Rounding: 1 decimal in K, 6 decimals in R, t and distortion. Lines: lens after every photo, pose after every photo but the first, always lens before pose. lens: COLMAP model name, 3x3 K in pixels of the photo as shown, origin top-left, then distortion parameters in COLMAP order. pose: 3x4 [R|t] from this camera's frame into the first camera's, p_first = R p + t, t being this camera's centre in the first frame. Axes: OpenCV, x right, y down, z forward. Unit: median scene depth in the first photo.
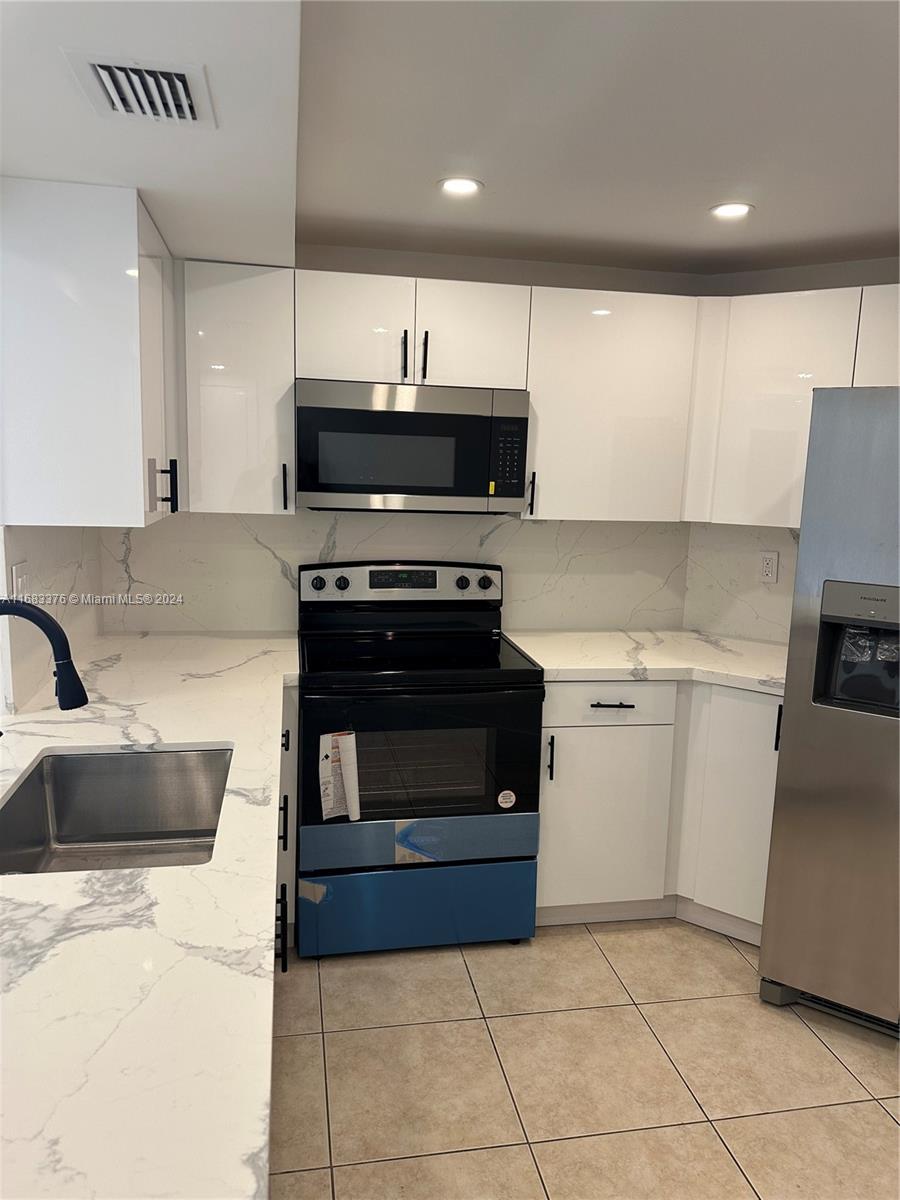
lens RADIAL K [[841.0, 0, 450.0], [0, 841.0, 600.0], [0, 0, 1]] dist [0.195830, -0.404782]
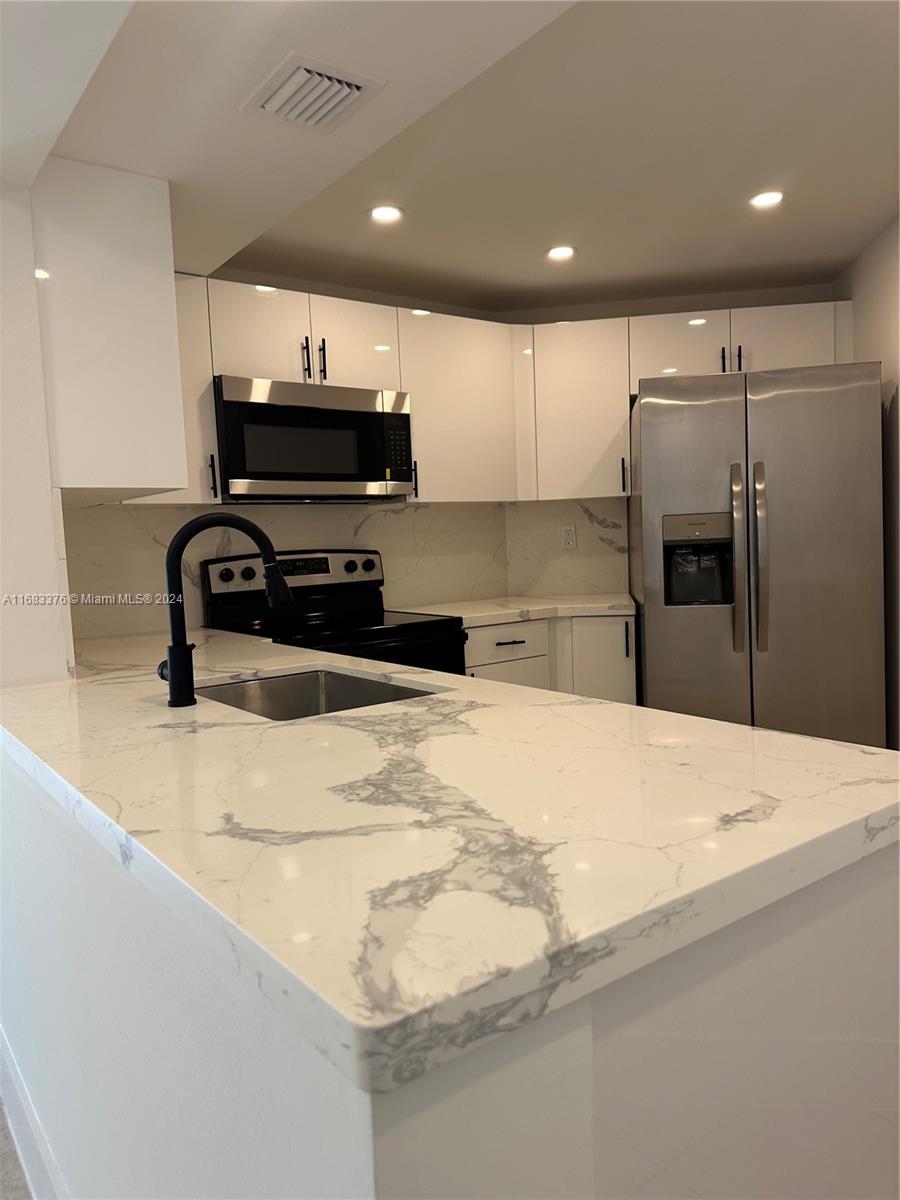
lens RADIAL K [[841.0, 0, 450.0], [0, 841.0, 600.0], [0, 0, 1]] dist [0.195830, -0.404782]
pose [[0.894652, -0.099681, 0.435502, -0.396139], [0.137927, 0.988800, -0.057019, 0.116290], [-0.424941, 0.111080, 0.898380, -0.062339]]
